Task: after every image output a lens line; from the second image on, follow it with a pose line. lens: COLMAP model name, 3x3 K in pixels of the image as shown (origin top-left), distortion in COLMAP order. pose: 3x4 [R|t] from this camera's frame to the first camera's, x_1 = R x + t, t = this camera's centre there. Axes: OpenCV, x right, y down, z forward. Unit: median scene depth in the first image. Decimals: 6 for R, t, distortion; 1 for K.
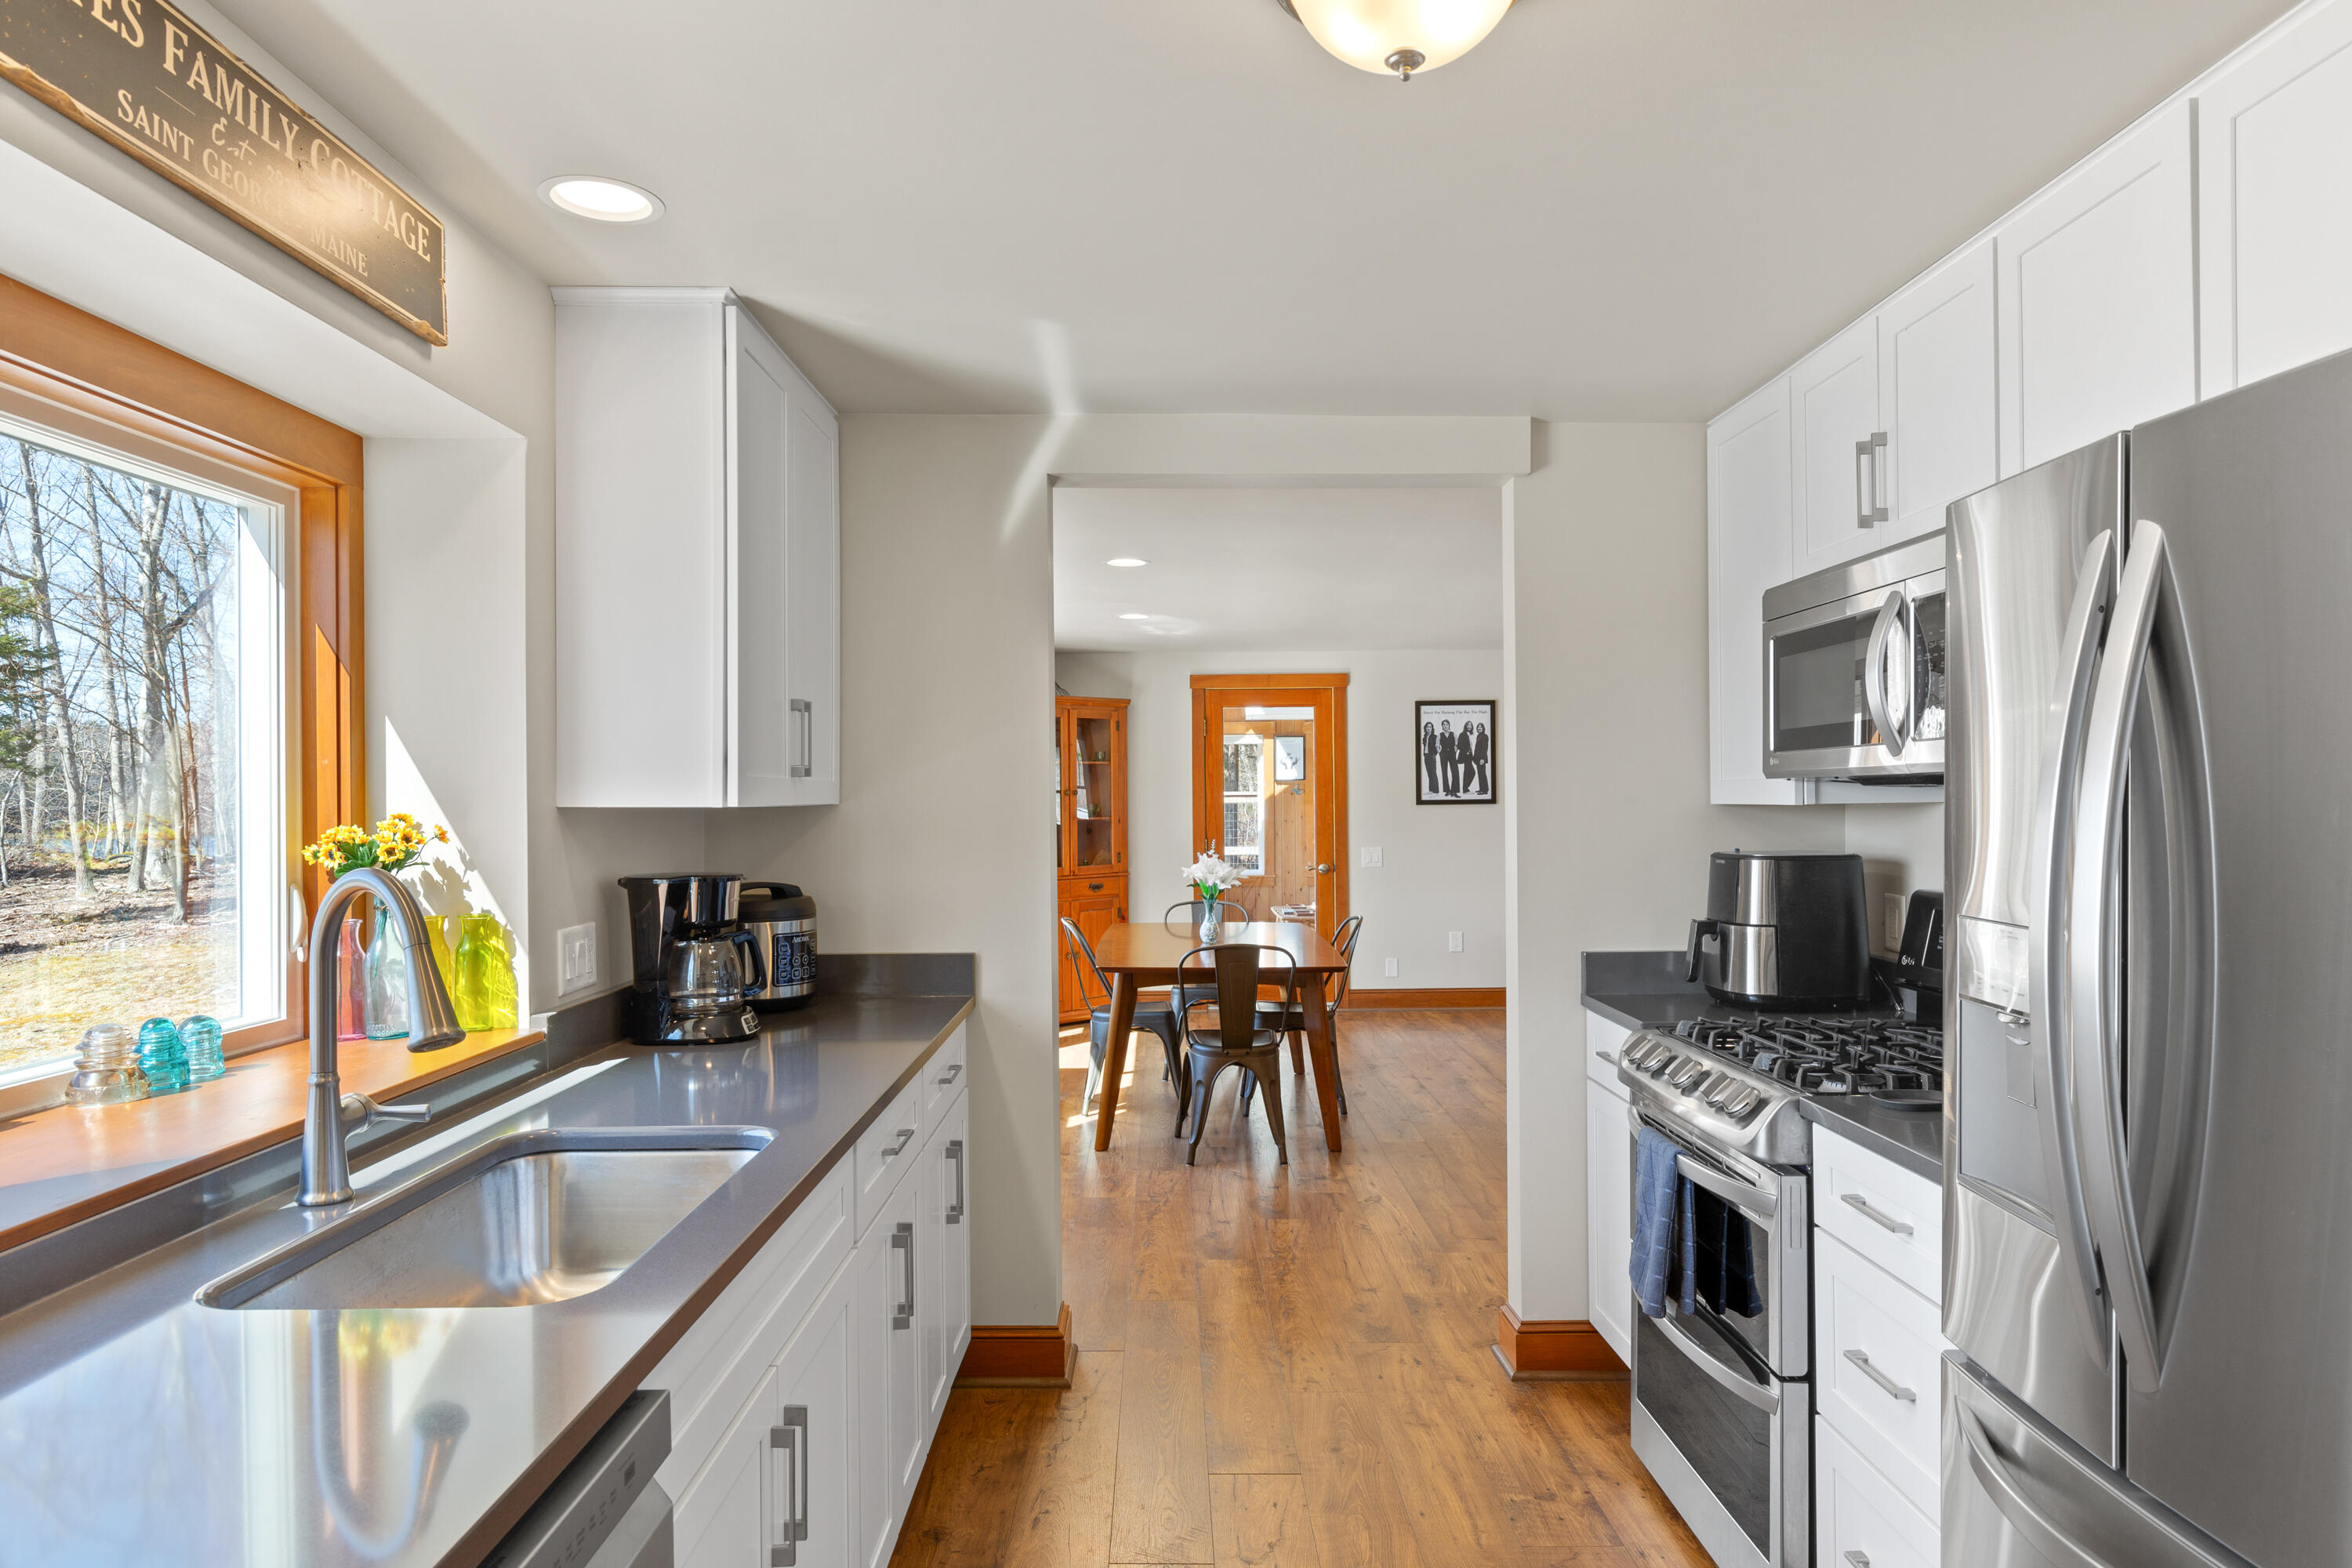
lens RADIAL K [[1469.4, 0, 1173.0], [0, 1469.4, 803.5], [0, 0, 1]] dist [0.000774, -0.000049]
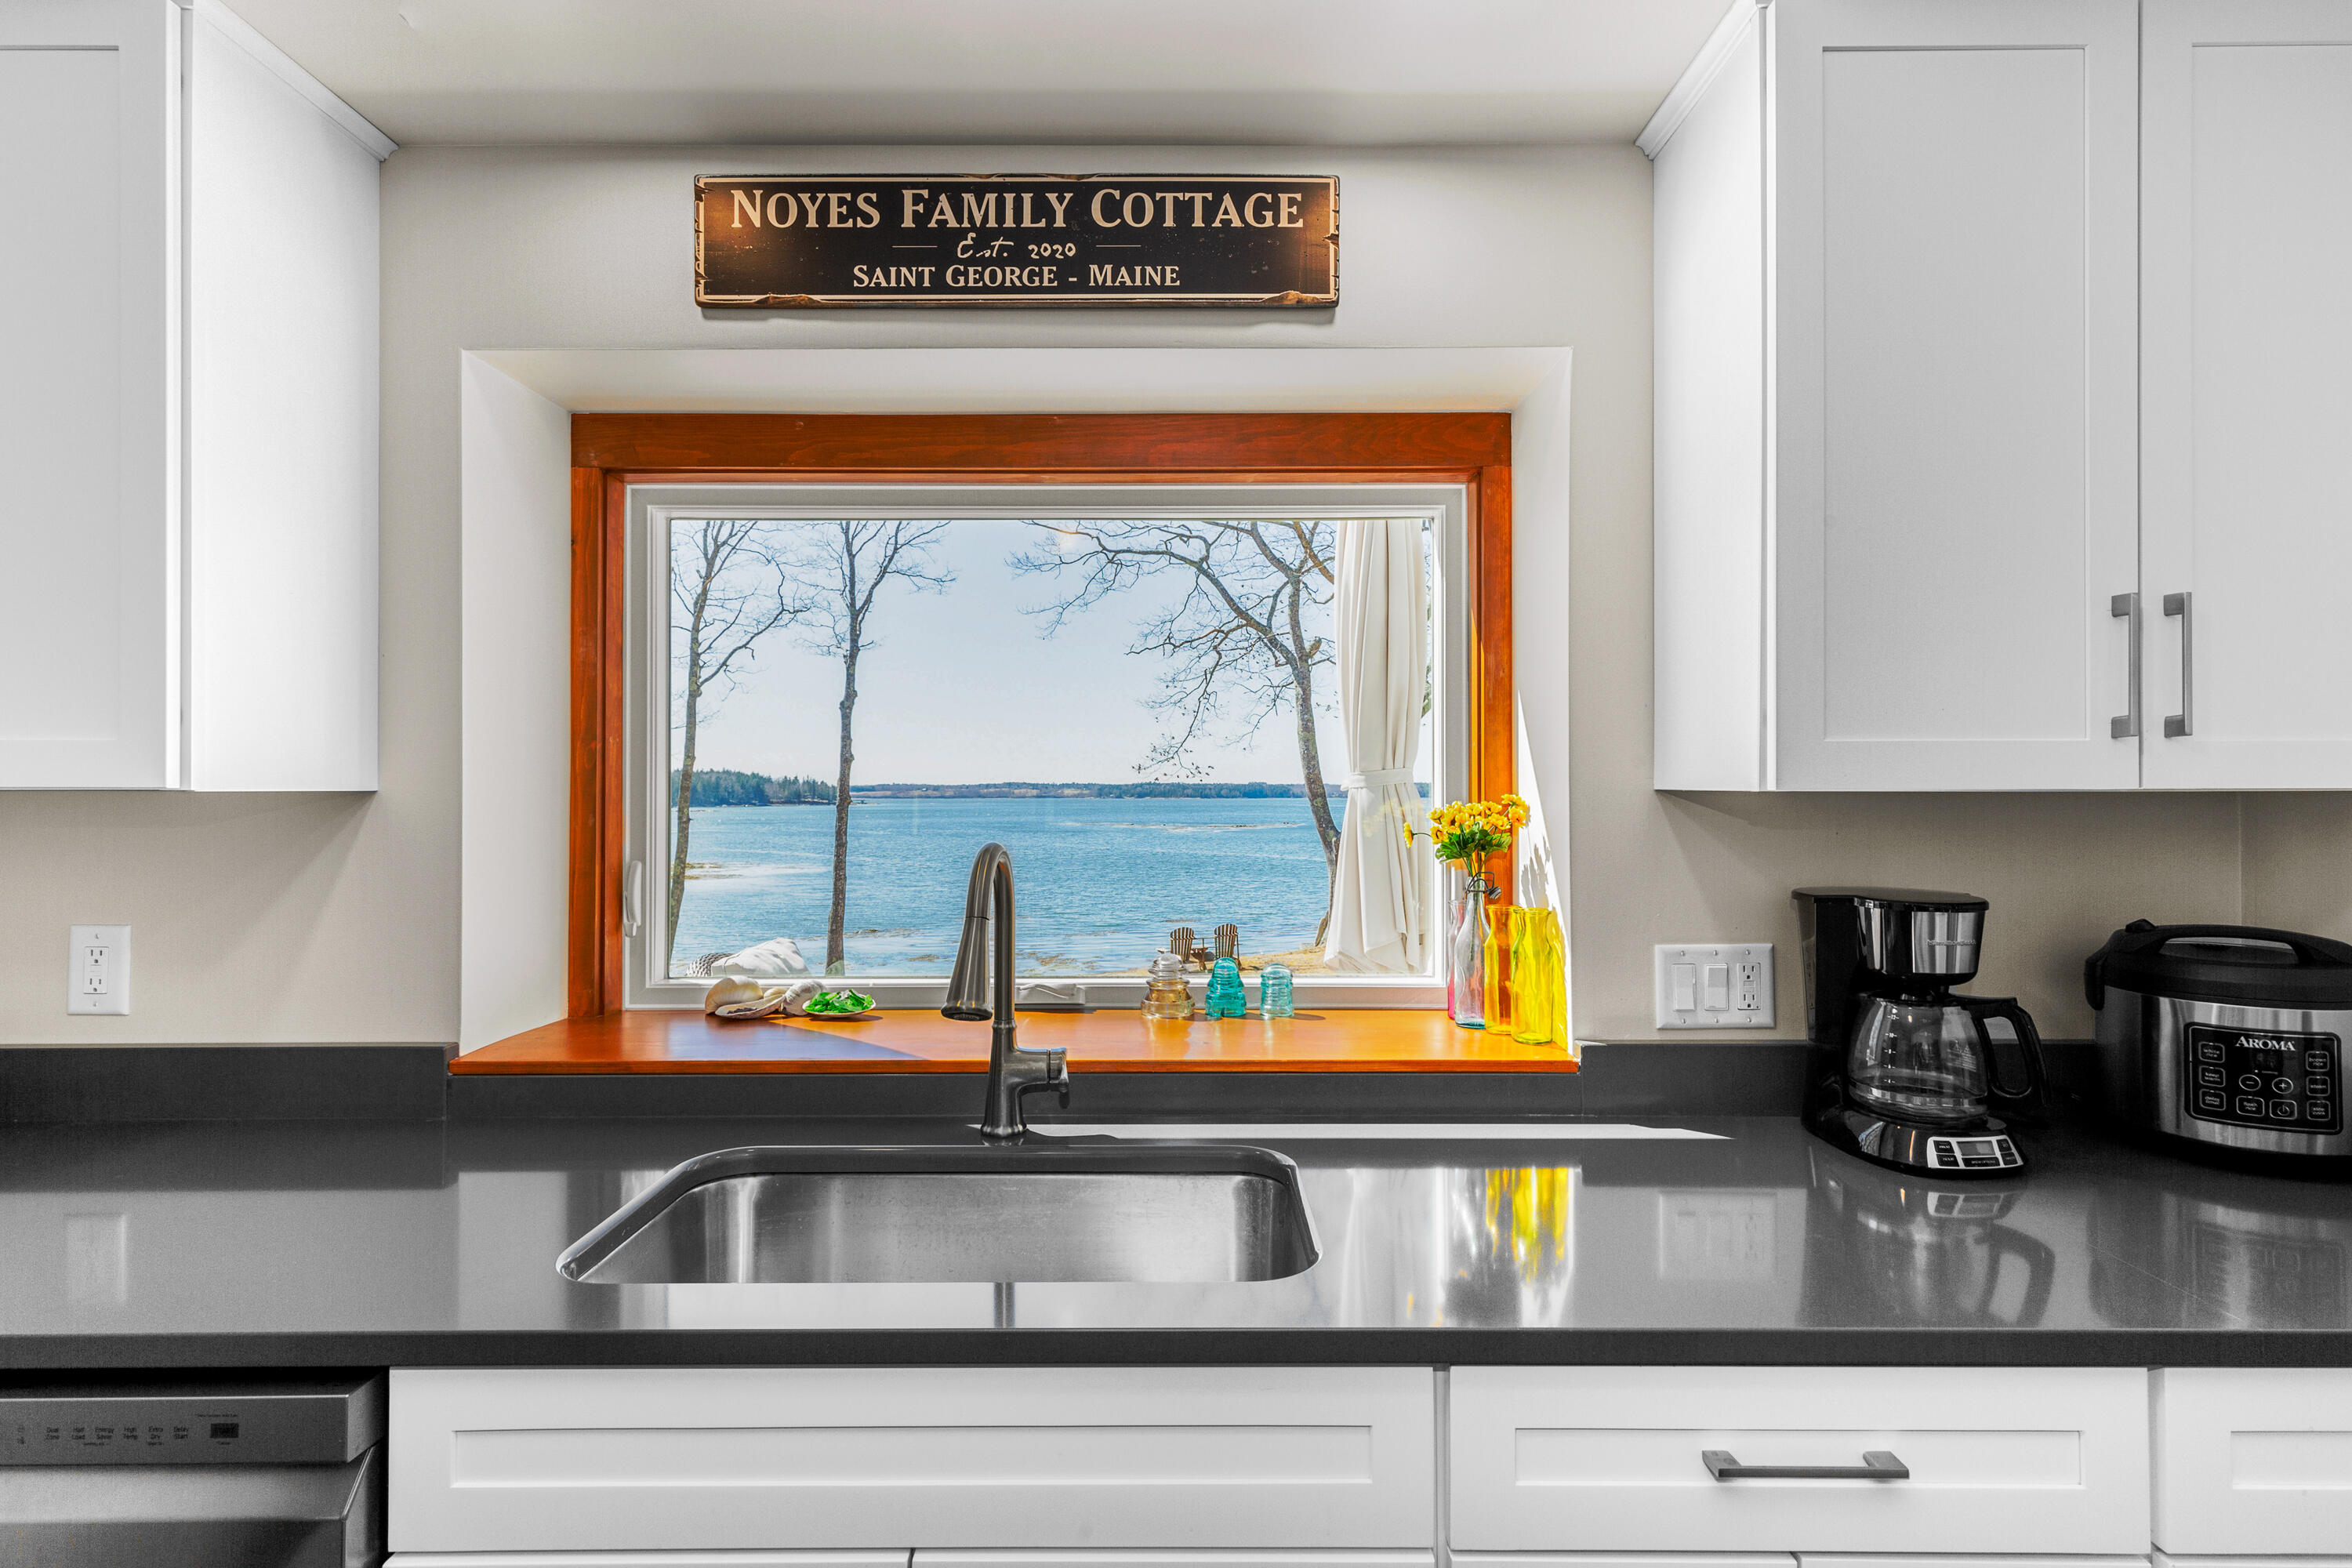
lens RADIAL K [[1124.8, 0, 1174.1], [0, 1124.8, 774.0], [0, 0, 1]] dist [0.012791, -0.000815]
pose [[-0.008779, -0.001985, -0.999959, 0.176859], [-0.001038, 0.999998, -0.001976, -0.003946], [0.999961, 0.001021, -0.008781, 0.681206]]
